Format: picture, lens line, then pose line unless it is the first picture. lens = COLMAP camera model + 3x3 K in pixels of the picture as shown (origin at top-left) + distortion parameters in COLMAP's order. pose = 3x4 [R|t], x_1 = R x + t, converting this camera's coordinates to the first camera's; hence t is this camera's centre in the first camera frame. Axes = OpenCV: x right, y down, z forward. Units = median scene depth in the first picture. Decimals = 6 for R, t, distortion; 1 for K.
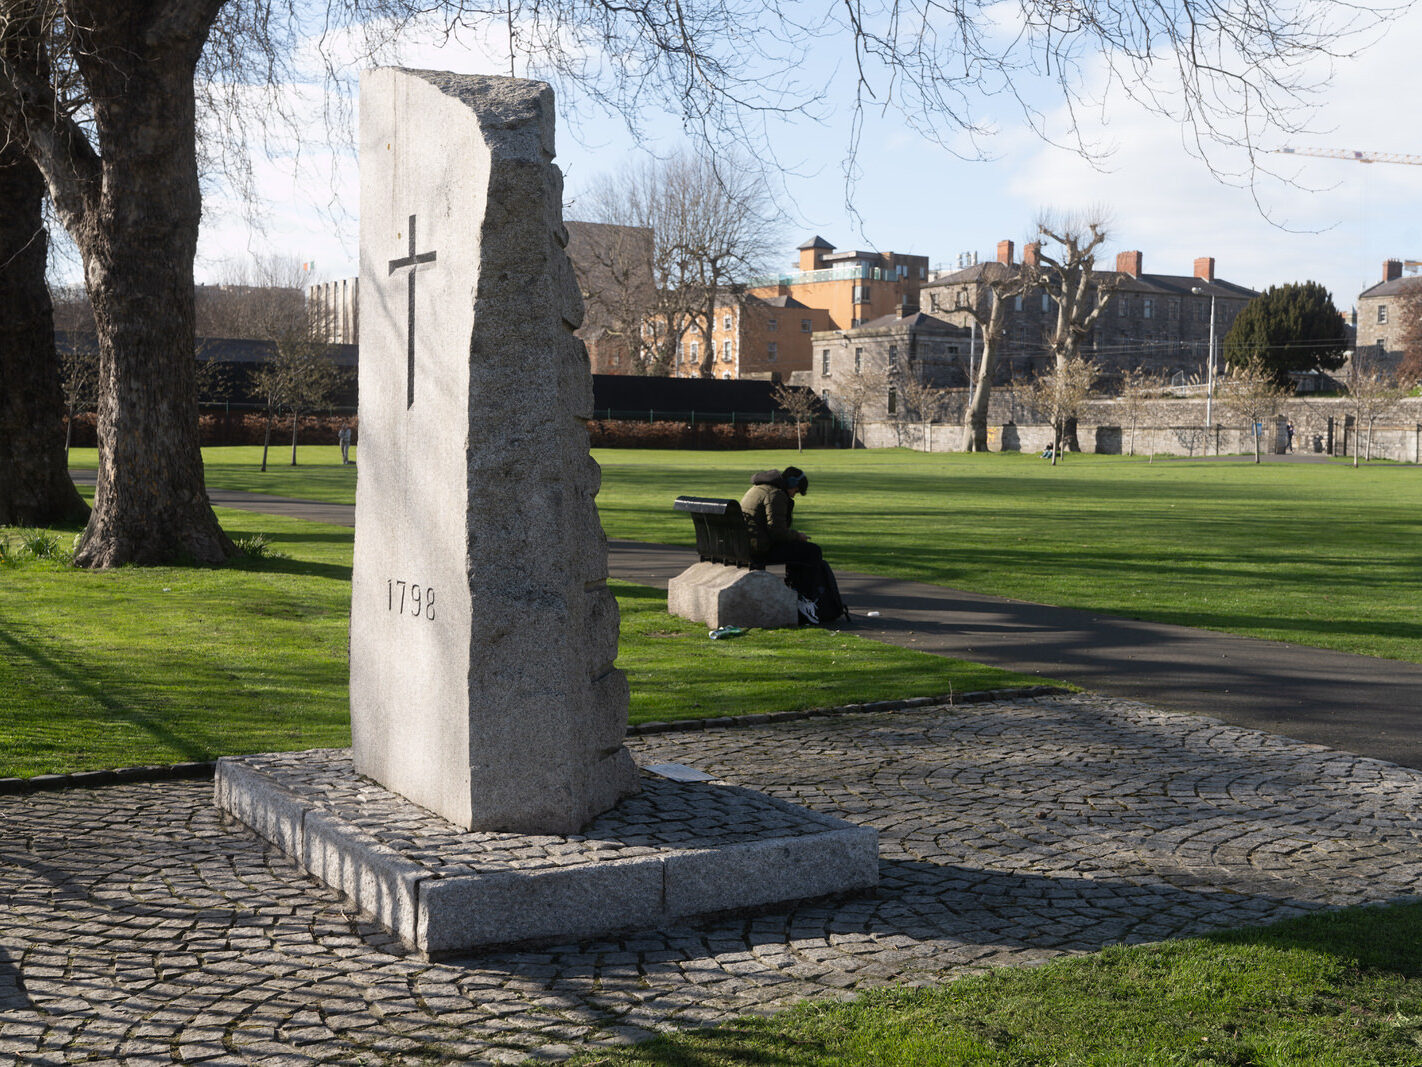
lens RADIAL K [[1781.0, 0, 701.5], [0, 1781.0, 541.6], [0, 0, 1]] dist [0.014419, 0.000000]
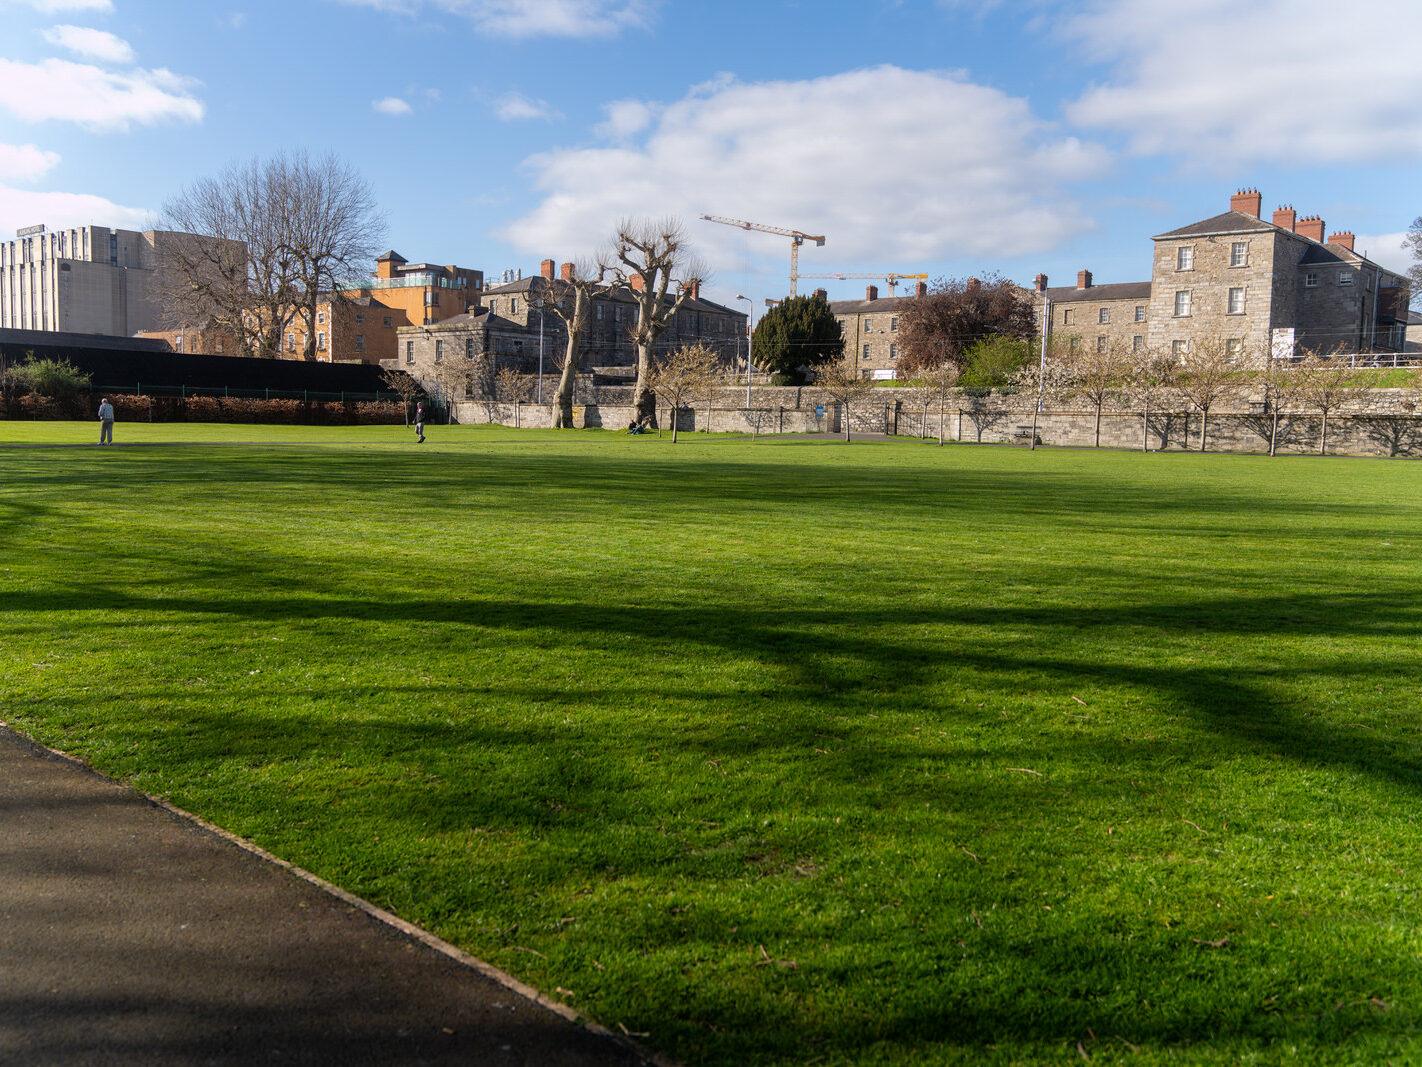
lens RADIAL K [[1246.8, 0, 711.5], [0, 1246.8, 523.4], [0, 0, 1]] dist [-0.017907, 0.011911]
pose [[0.943711, -0.019635, 0.330187, -0.024522], [0.010222, 0.999491, 0.030221, -0.011158], [-0.330613, -0.025145, 0.943431, 0.185316]]
